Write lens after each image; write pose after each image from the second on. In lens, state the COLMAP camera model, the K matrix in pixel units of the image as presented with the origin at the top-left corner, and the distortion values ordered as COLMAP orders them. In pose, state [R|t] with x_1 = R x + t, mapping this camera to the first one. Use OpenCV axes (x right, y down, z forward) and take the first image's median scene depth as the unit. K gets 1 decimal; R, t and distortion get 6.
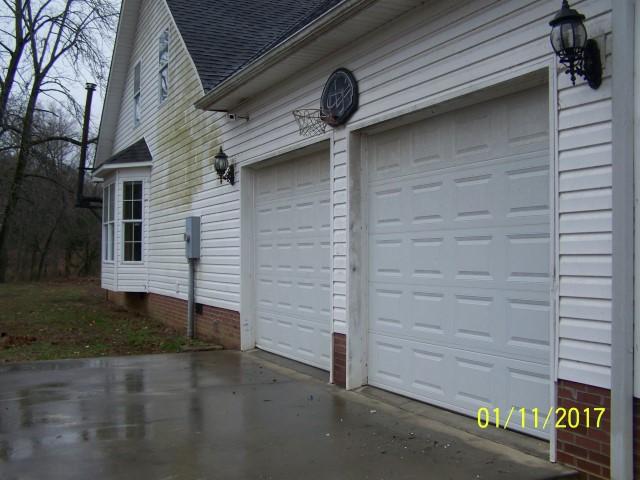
lens RADIAL K [[744.4, 0, 320.1], [0, 744.4, 240.2], [0, 0, 1]] dist [-0.088924, 0.000000]
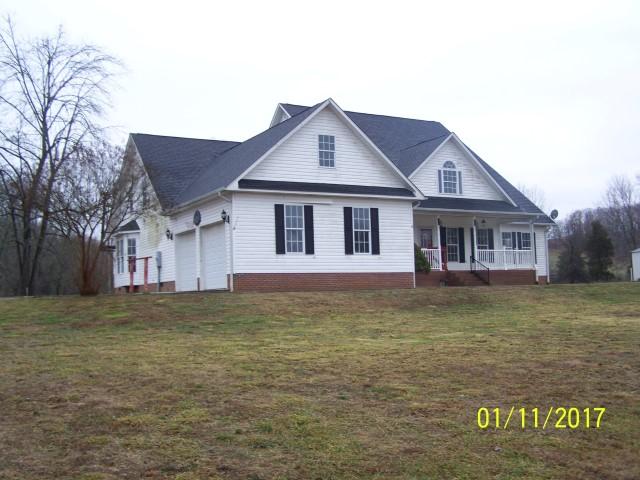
lens RADIAL K [[744.4, 0, 319.9], [0, 744.4, 240.6], [0, 0, 1]] dist [-0.088924, 0.000000]
pose [[0.997849, -0.024702, 0.060722, 0.281904], [0.028446, 0.997697, -0.061575, 0.123498], [-0.059061, 0.063170, 0.996254, -1.928008]]
